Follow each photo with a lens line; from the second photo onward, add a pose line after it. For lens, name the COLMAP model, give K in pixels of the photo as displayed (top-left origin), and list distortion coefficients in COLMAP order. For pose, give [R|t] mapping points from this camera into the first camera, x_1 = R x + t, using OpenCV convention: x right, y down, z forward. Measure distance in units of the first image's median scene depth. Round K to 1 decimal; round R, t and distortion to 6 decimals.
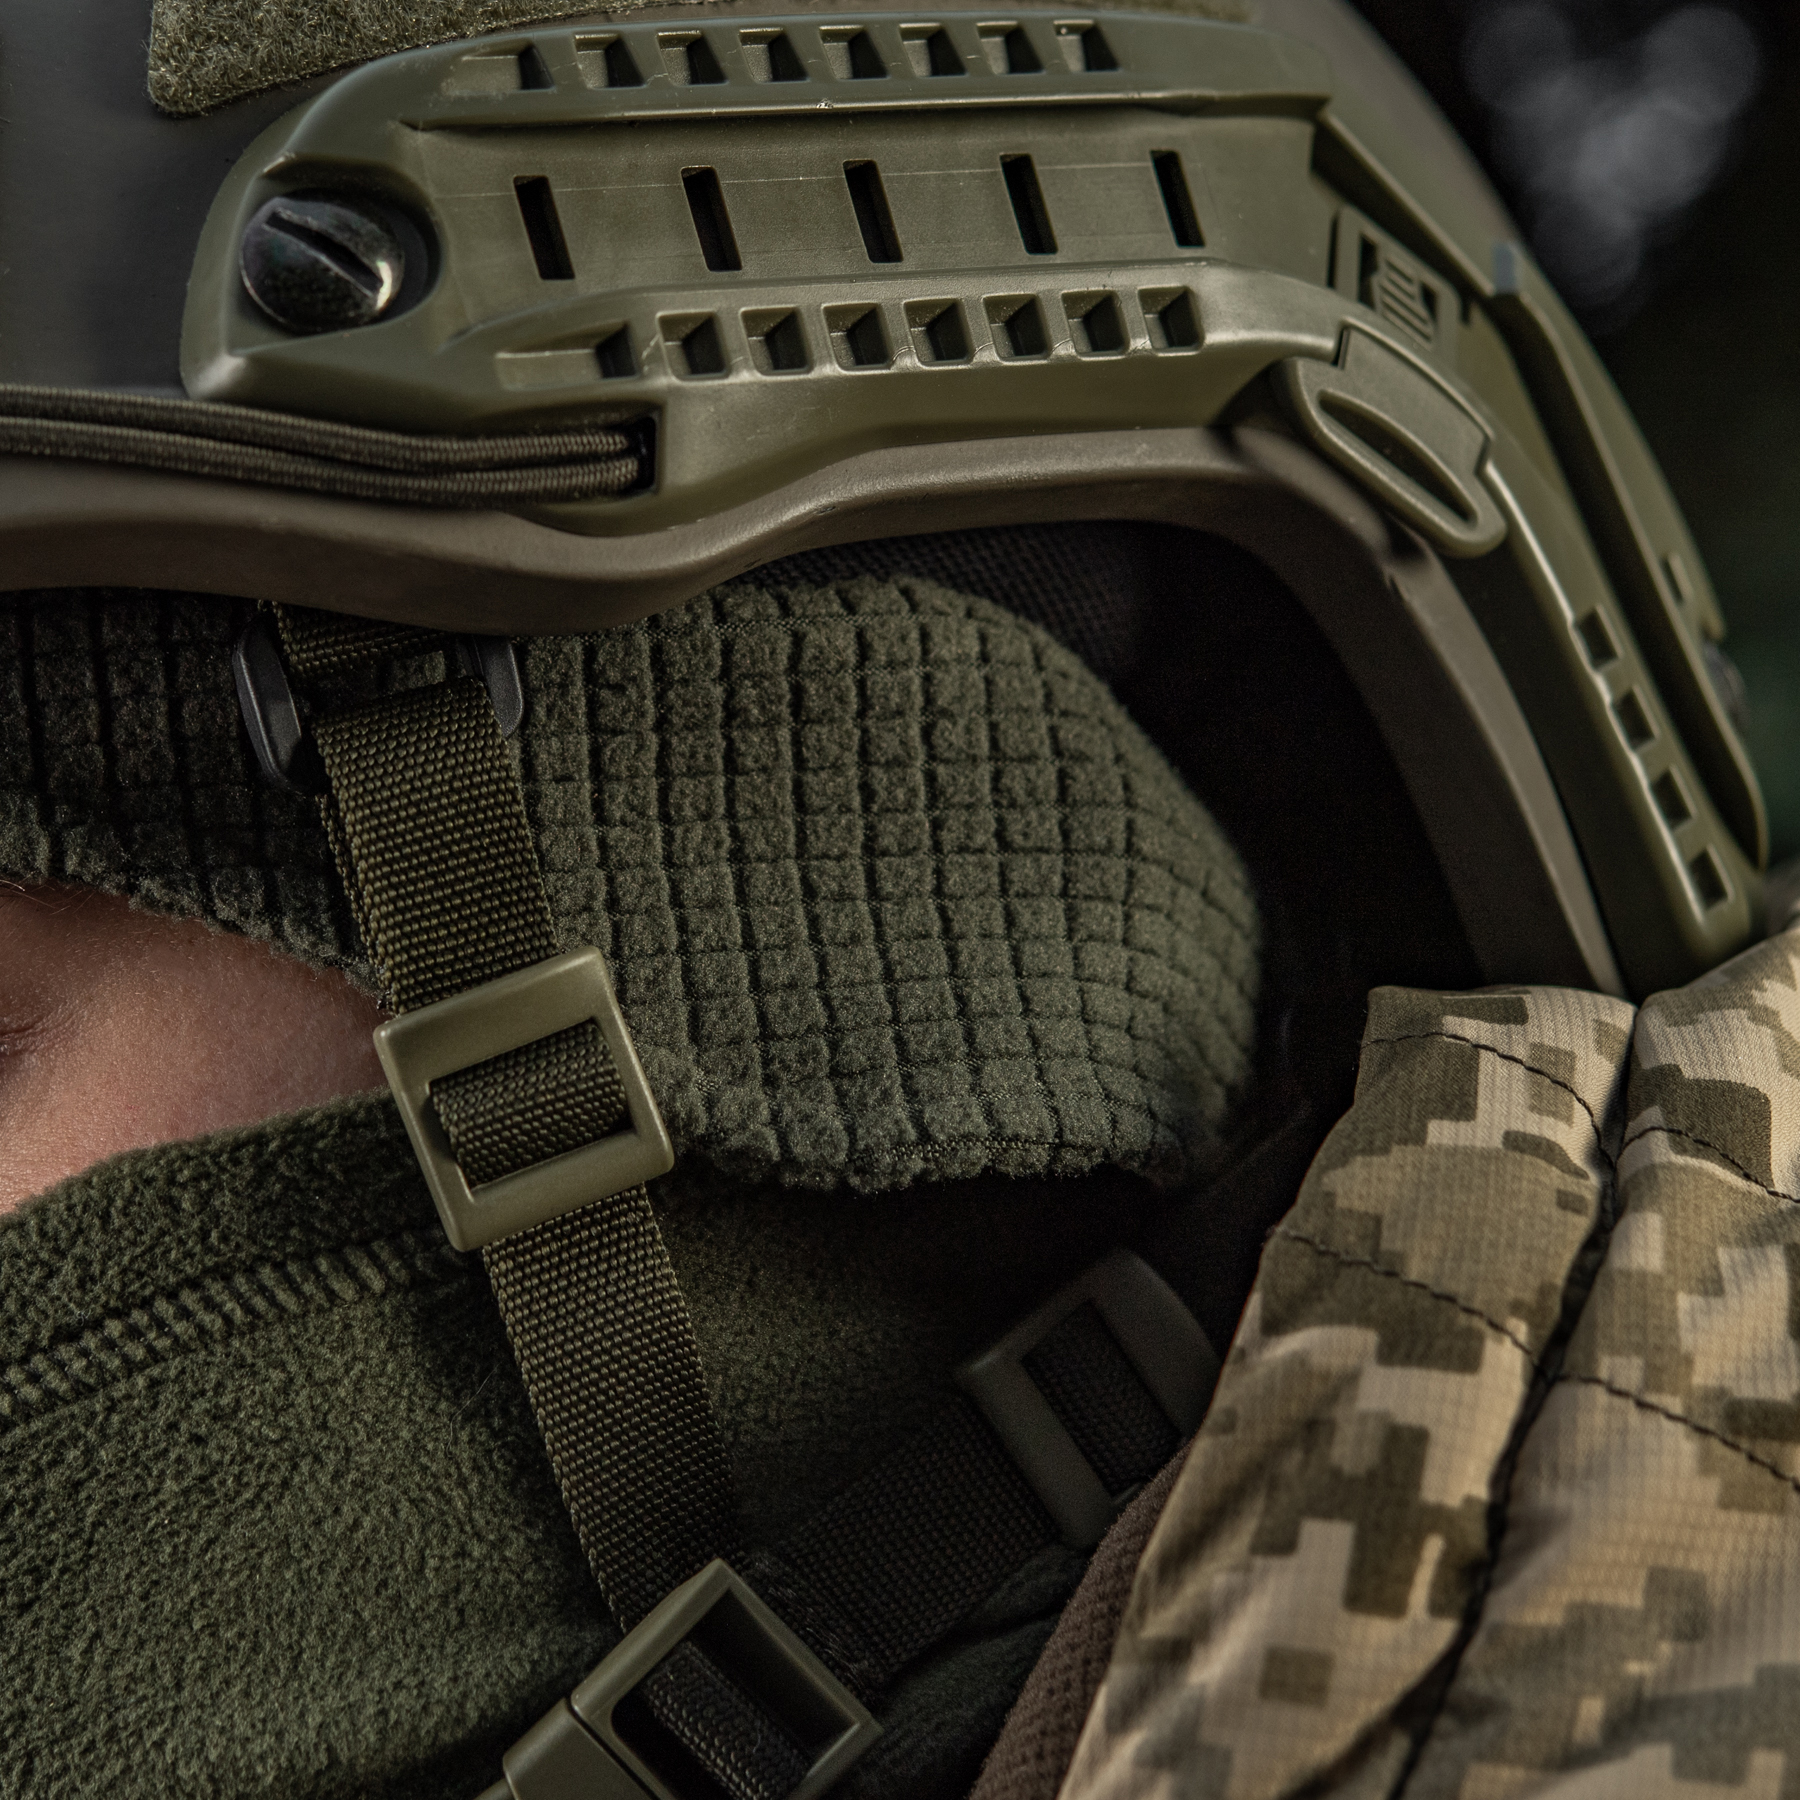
lens RADIAL K [[5351.6, 0, 900.1], [0, 5351.6, 802.6], [0, 0, 1]] dist [-0.014357, -0.452069]
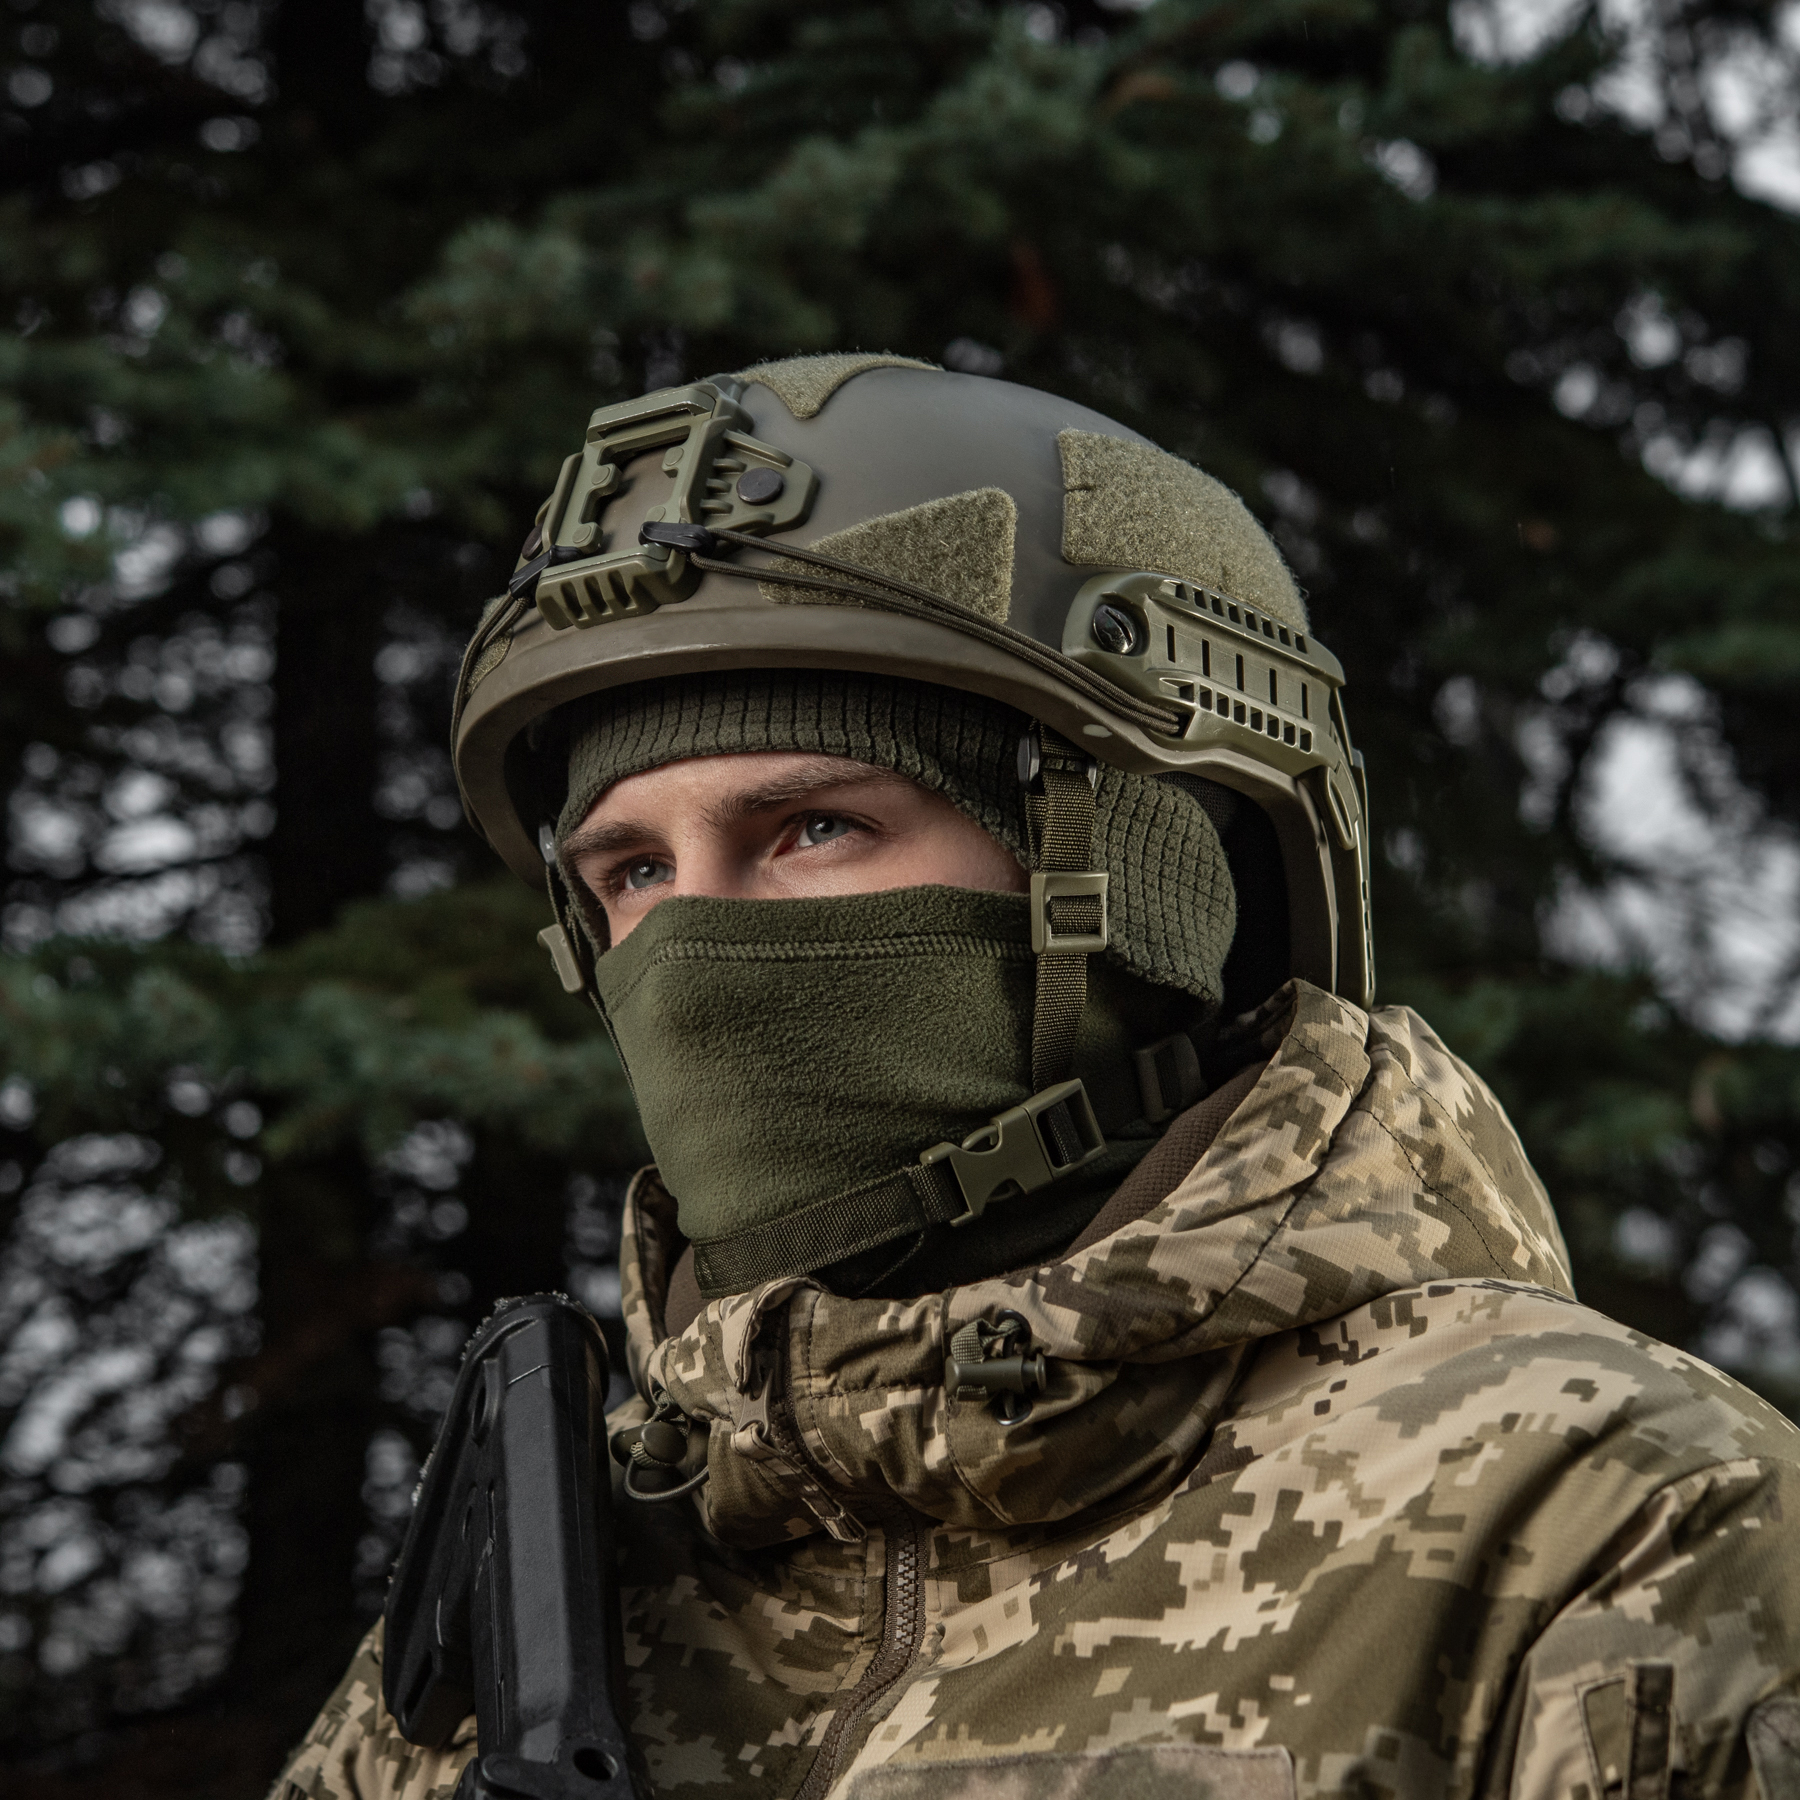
lens RADIAL K [[4980.5, 0, 900.0], [0, 4980.5, 900.0], [0, 0, 1]] dist [-0.071301, 0.575839]
pose [[0.894722, 0.339377, 0.290337, -0.979257], [-0.323900, 0.940645, -0.101375, 0.366794], [-0.307508, -0.003337, 0.951540, -1.642276]]
